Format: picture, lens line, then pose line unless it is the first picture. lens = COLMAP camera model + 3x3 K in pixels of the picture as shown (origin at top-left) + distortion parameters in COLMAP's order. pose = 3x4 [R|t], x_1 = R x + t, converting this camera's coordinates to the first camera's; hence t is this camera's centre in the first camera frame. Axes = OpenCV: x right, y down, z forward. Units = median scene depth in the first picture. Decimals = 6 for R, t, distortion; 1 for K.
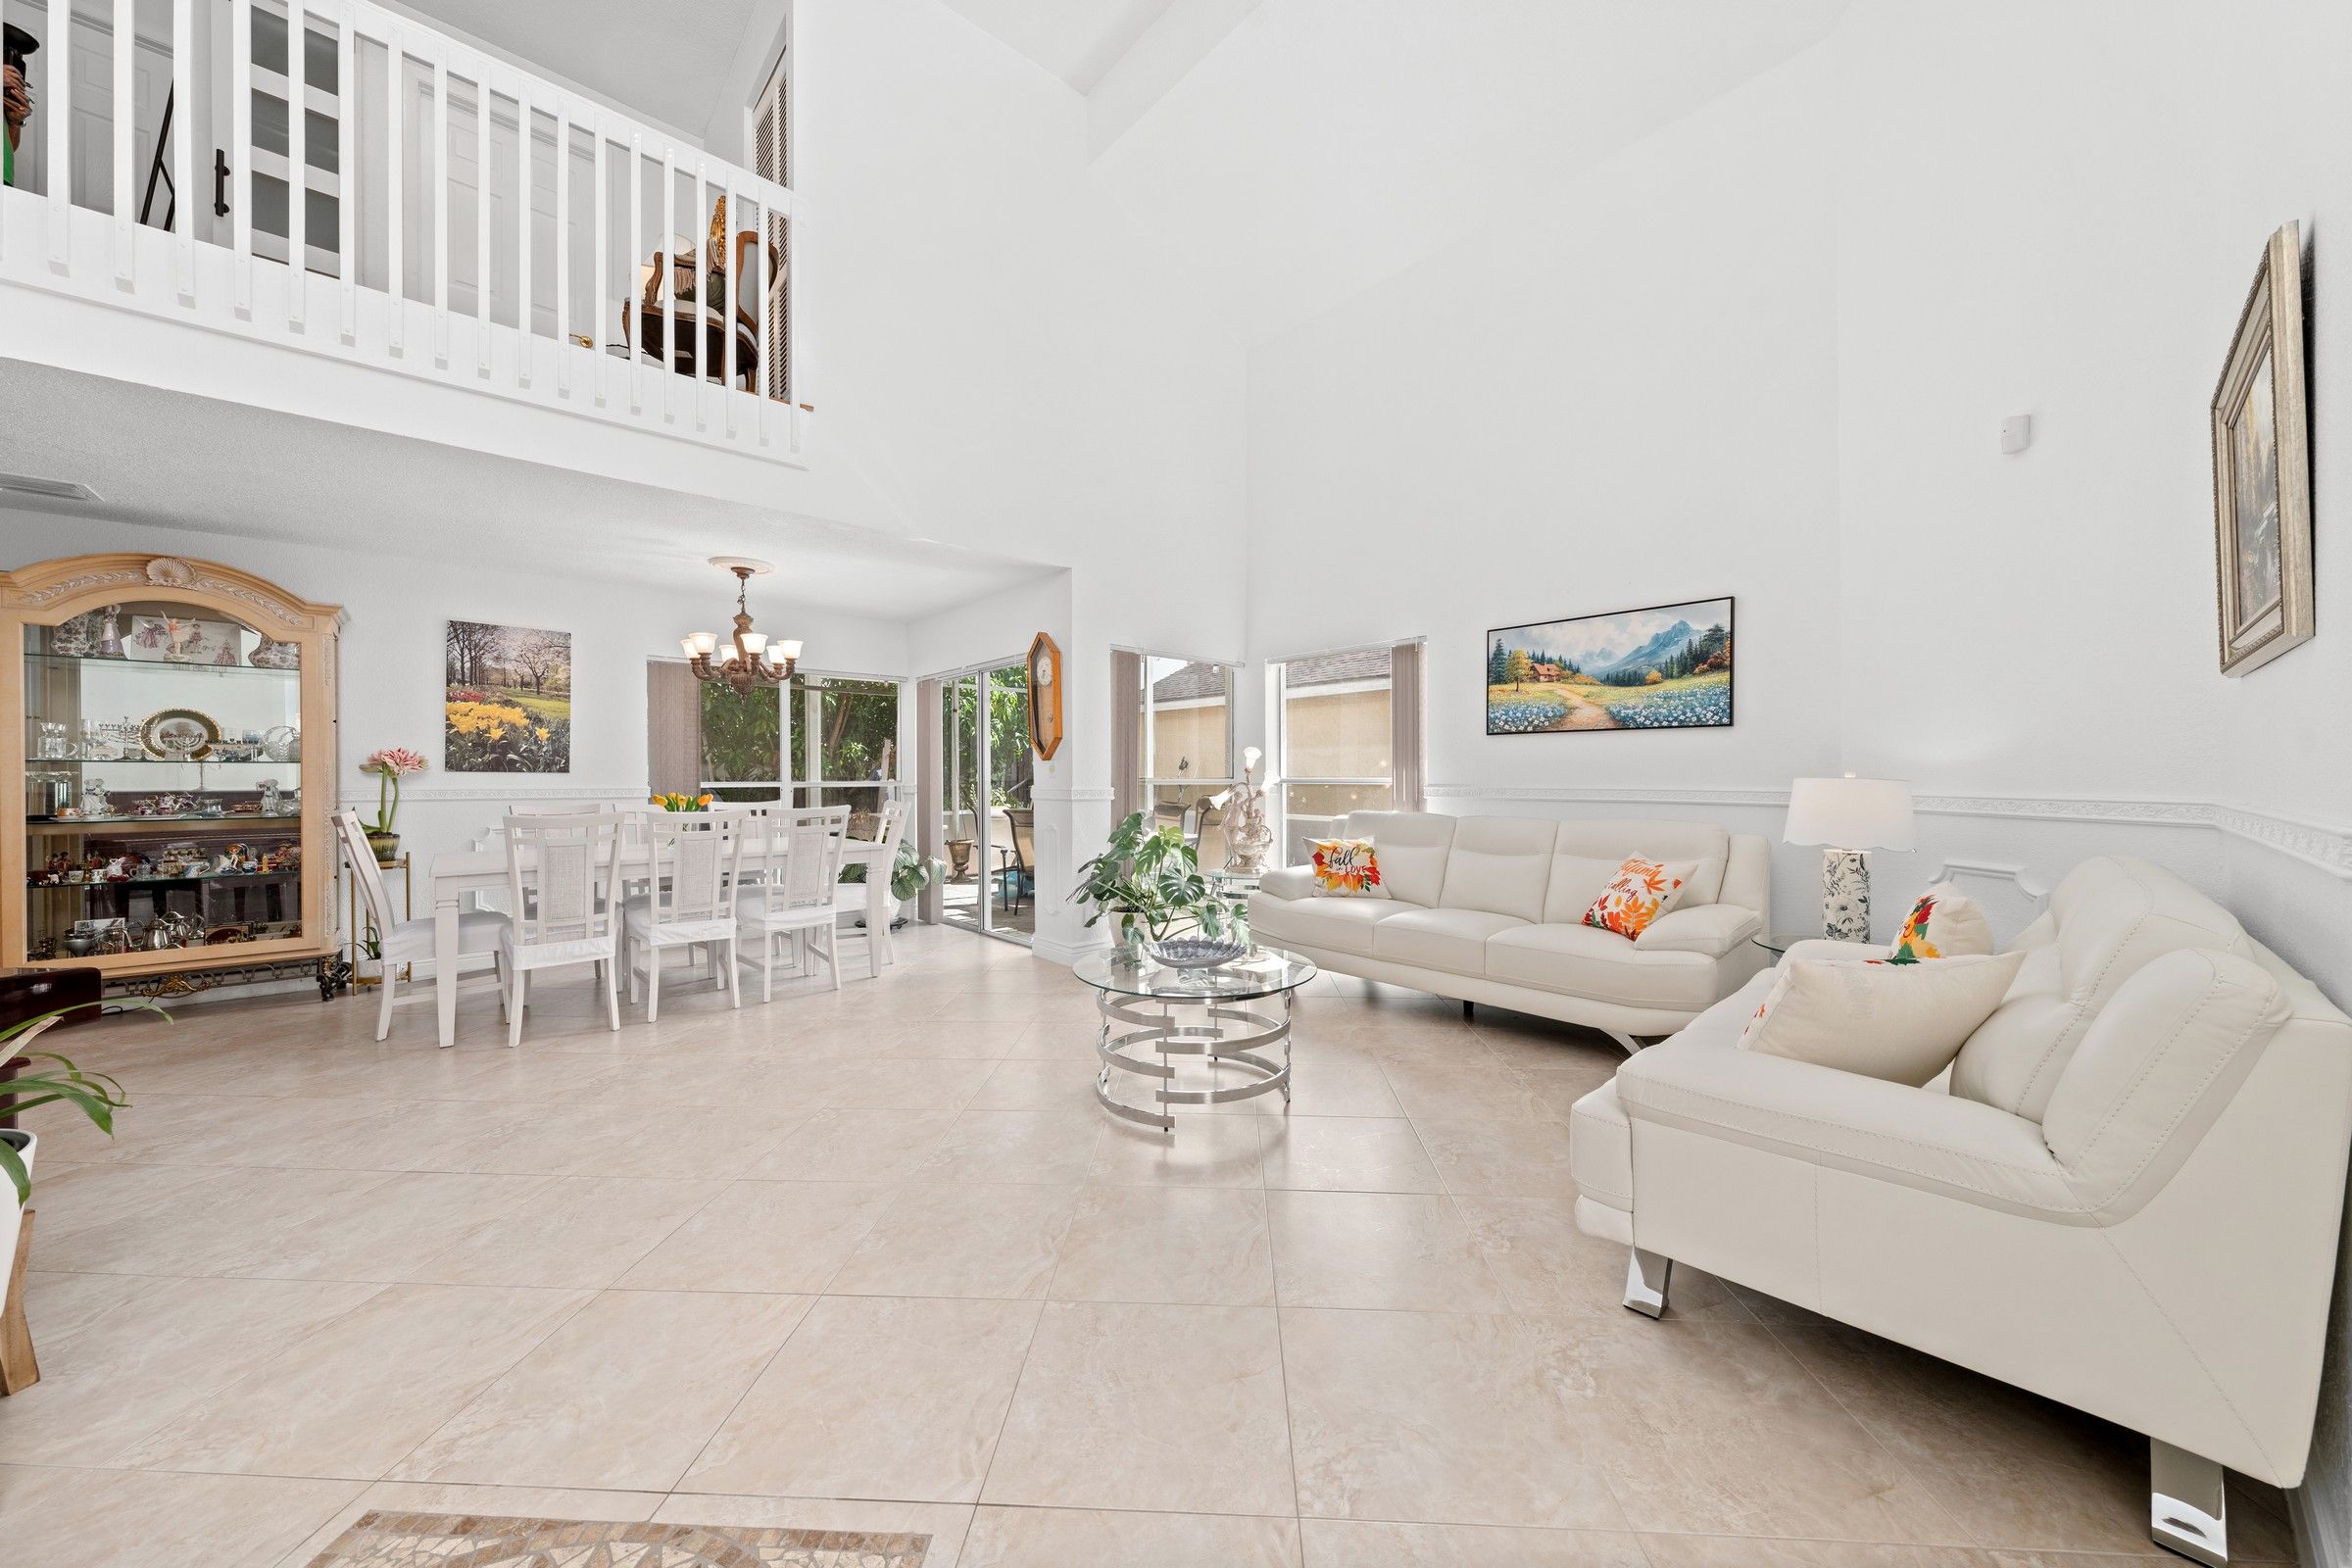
lens RADIAL K [[838.5, 0, 1168.6], [0, 838.5, 773.1], [0, 0, 1]] dist [0.000595, 0.000451]
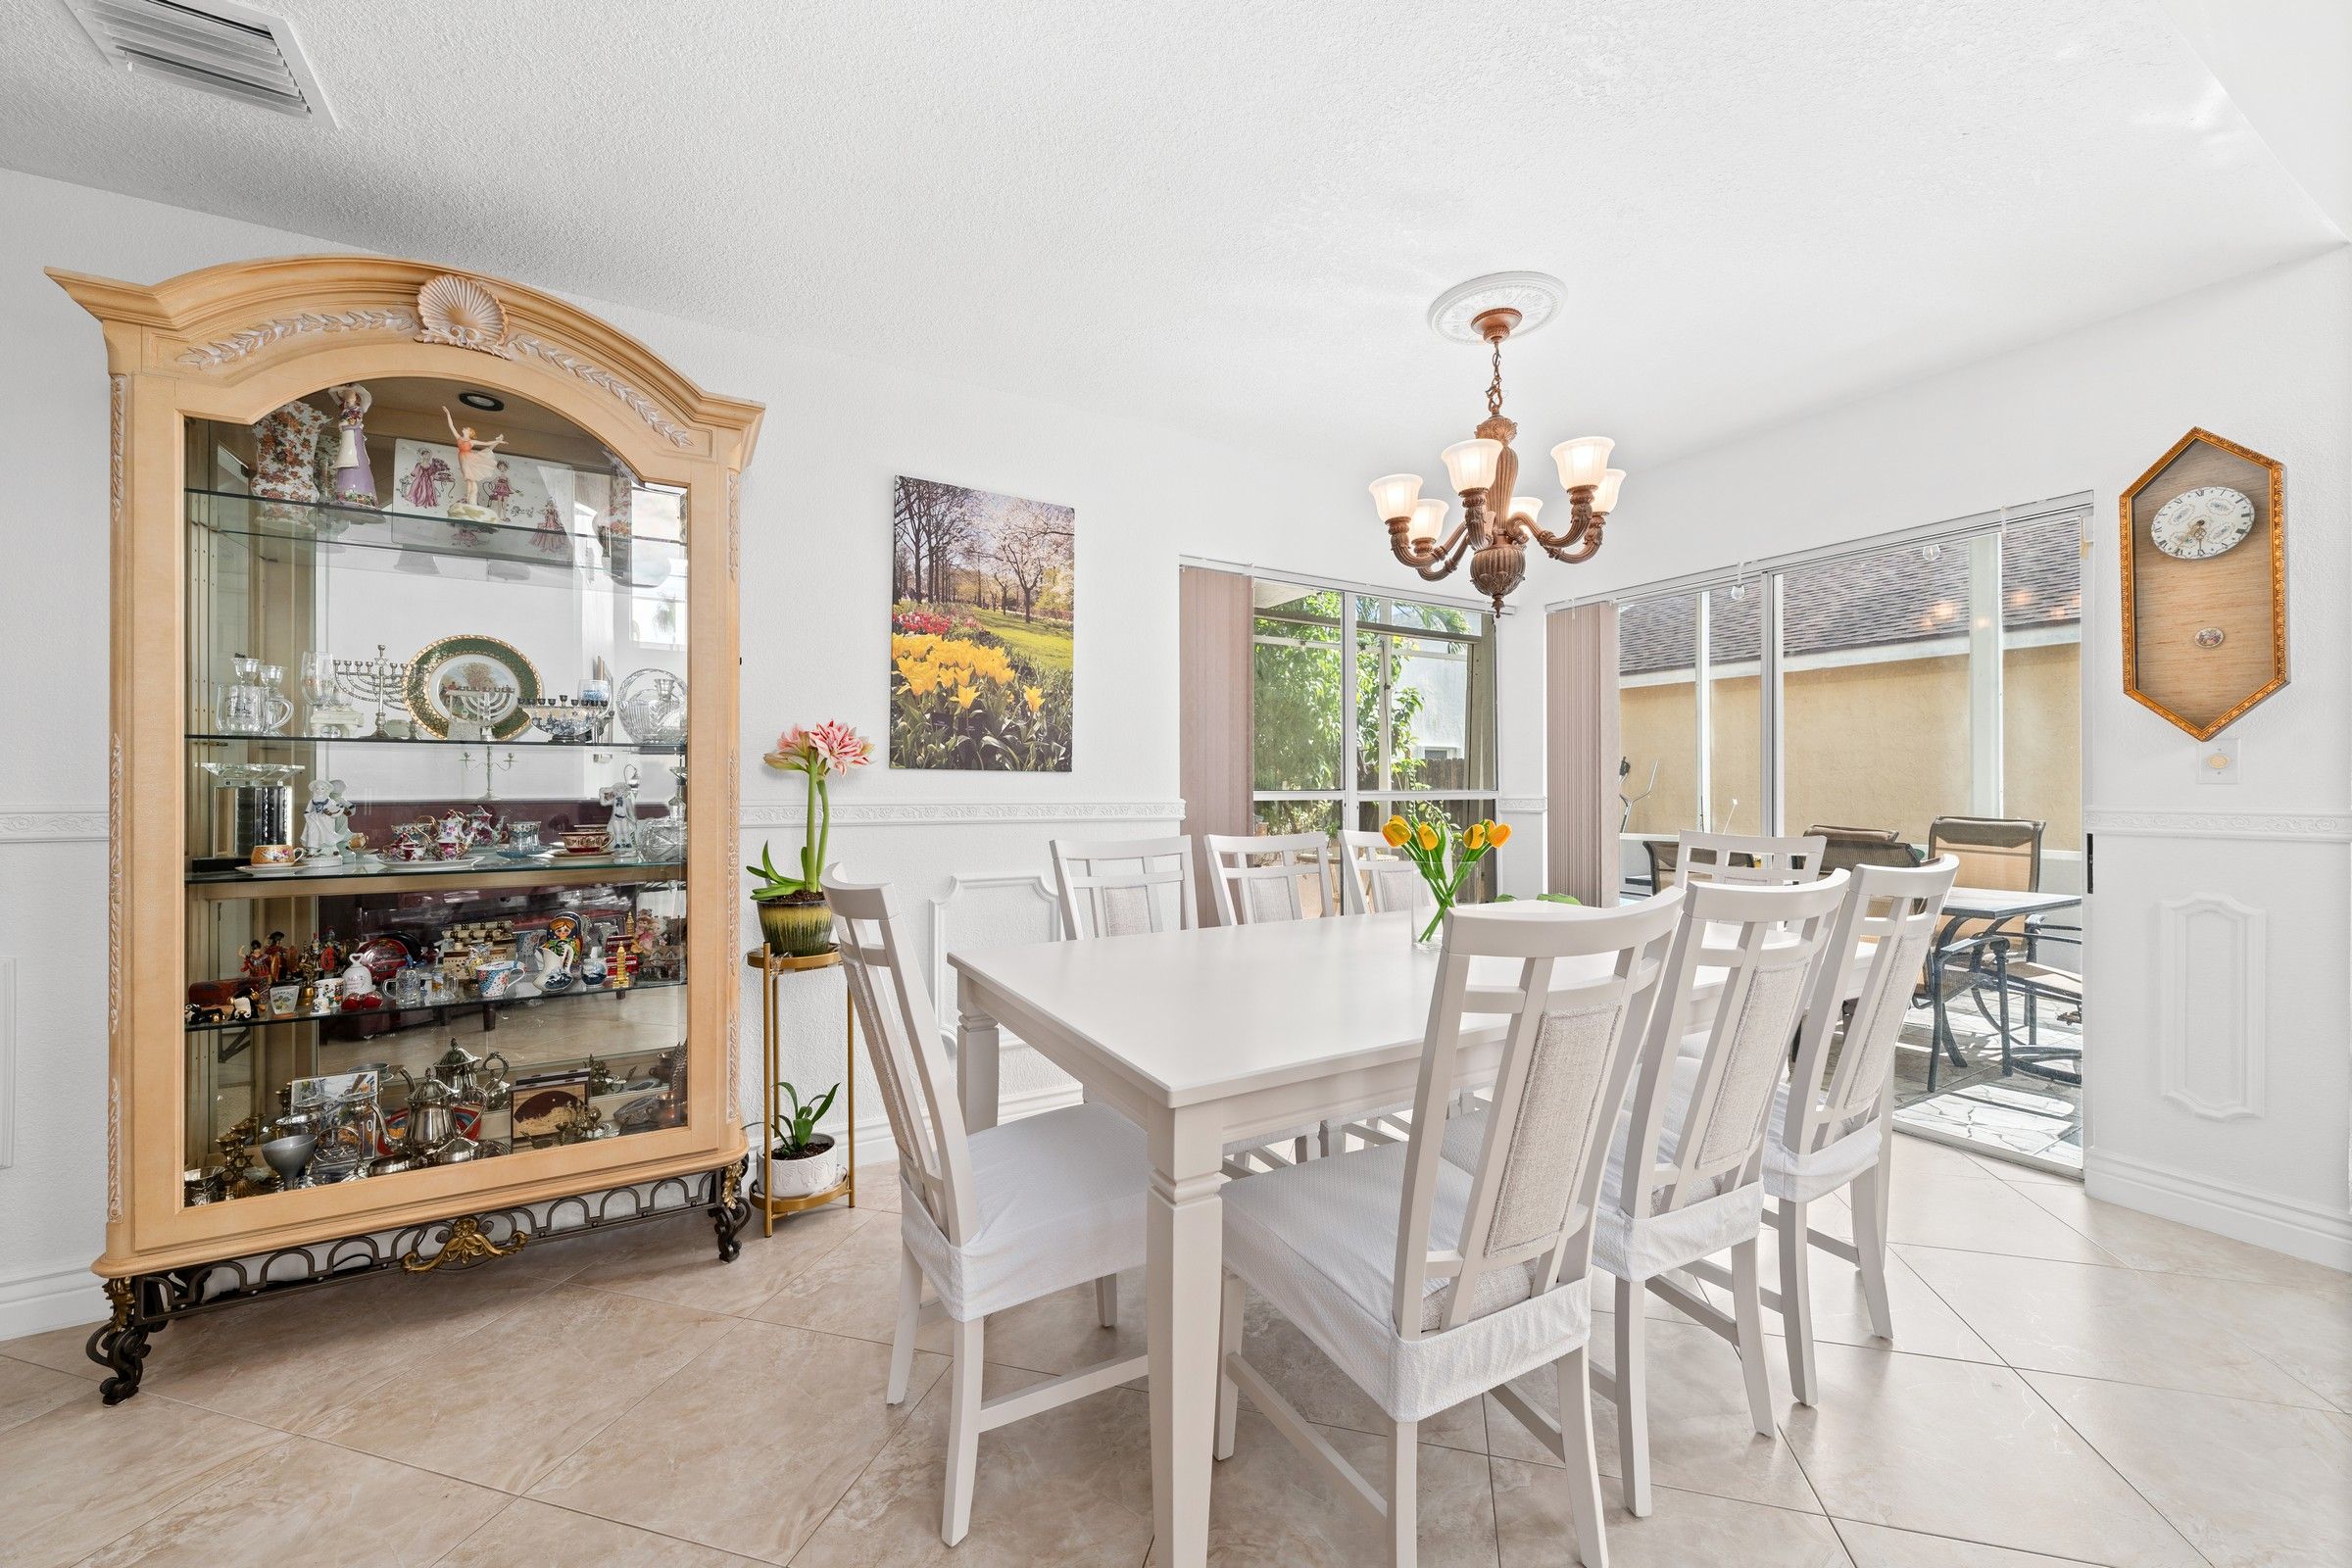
lens RADIAL K [[934.8, 0, 1184.0], [0, 934.8, 776.1], [0, 0, 1]] dist [-0.000961, -0.000499]
pose [[0.978761, 0.002755, -0.204985, -0.553029], [-0.003676, 0.999985, -0.004111, 0.004233], [0.204971, 0.004777, 0.978756, 0.462743]]
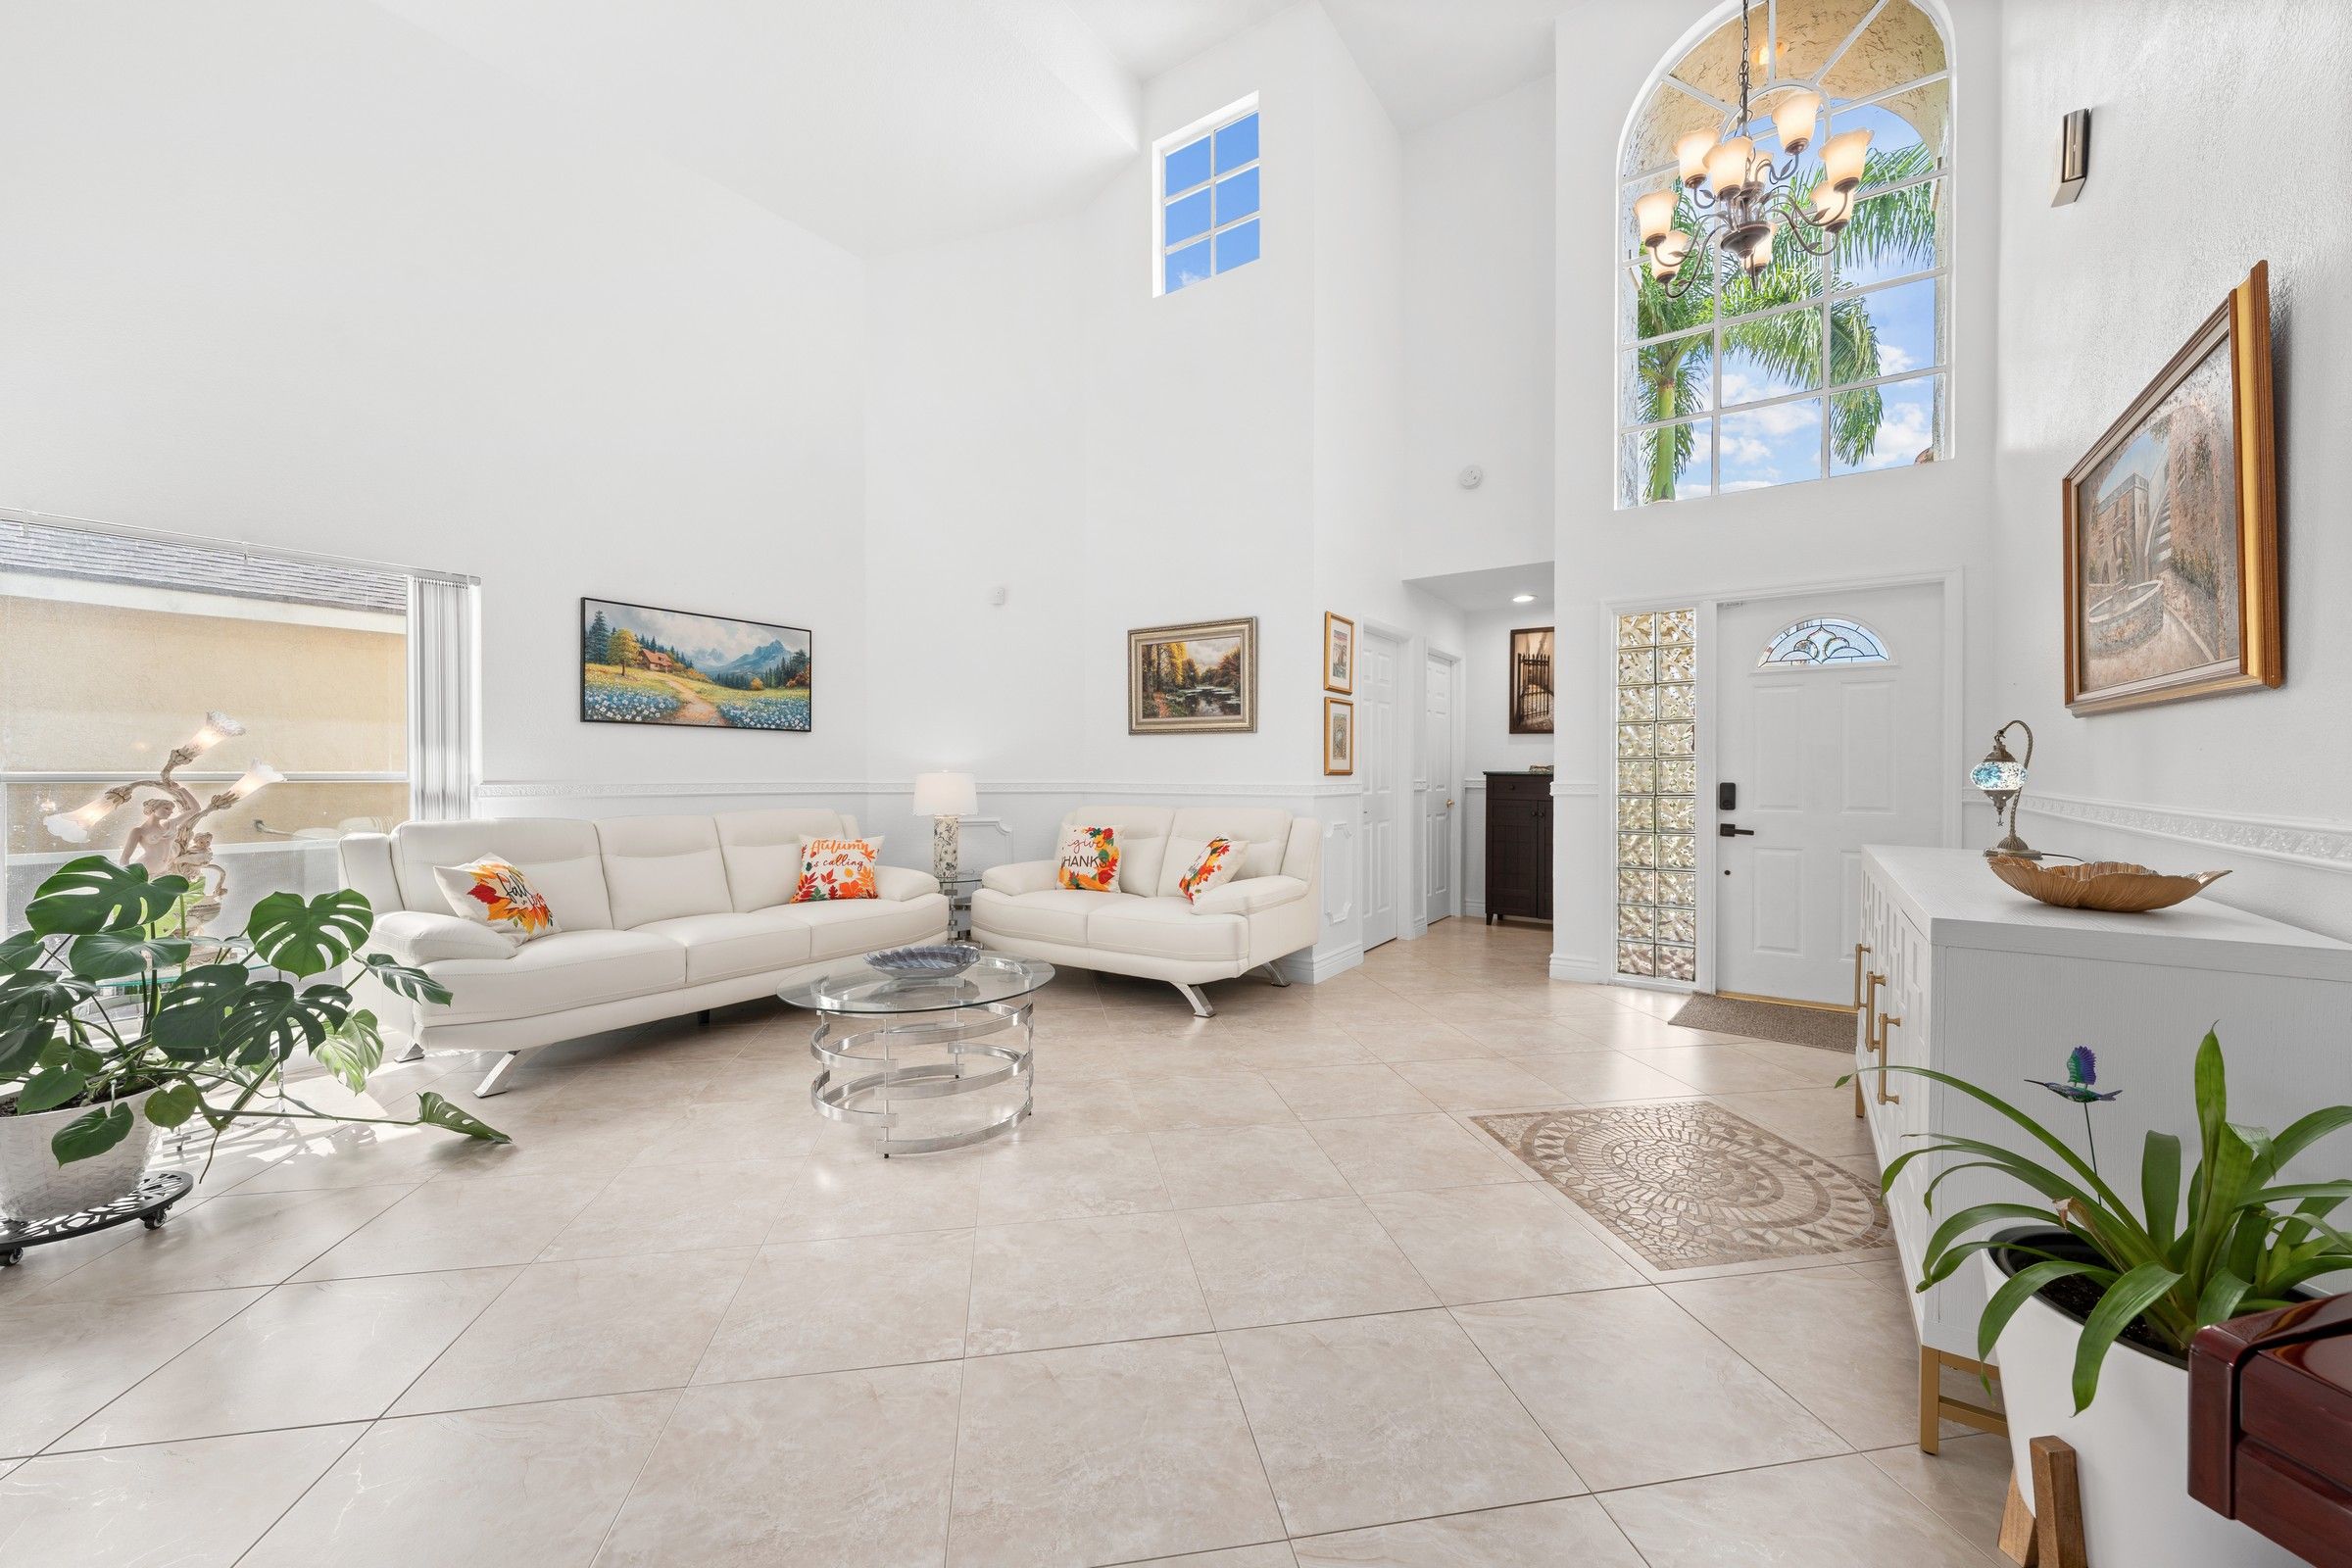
lens RADIAL K [[934.8, 0, 1184.0], [0, 934.8, 776.1], [0, 0, 1]] dist [-0.000961, -0.000499]
pose [[-0.266121, -0.001241, 0.963939, -1.953460], [-0.003358, 0.999994, 0.000360, 0.020393], [-0.963934, -0.003141, -0.266123, 1.901410]]
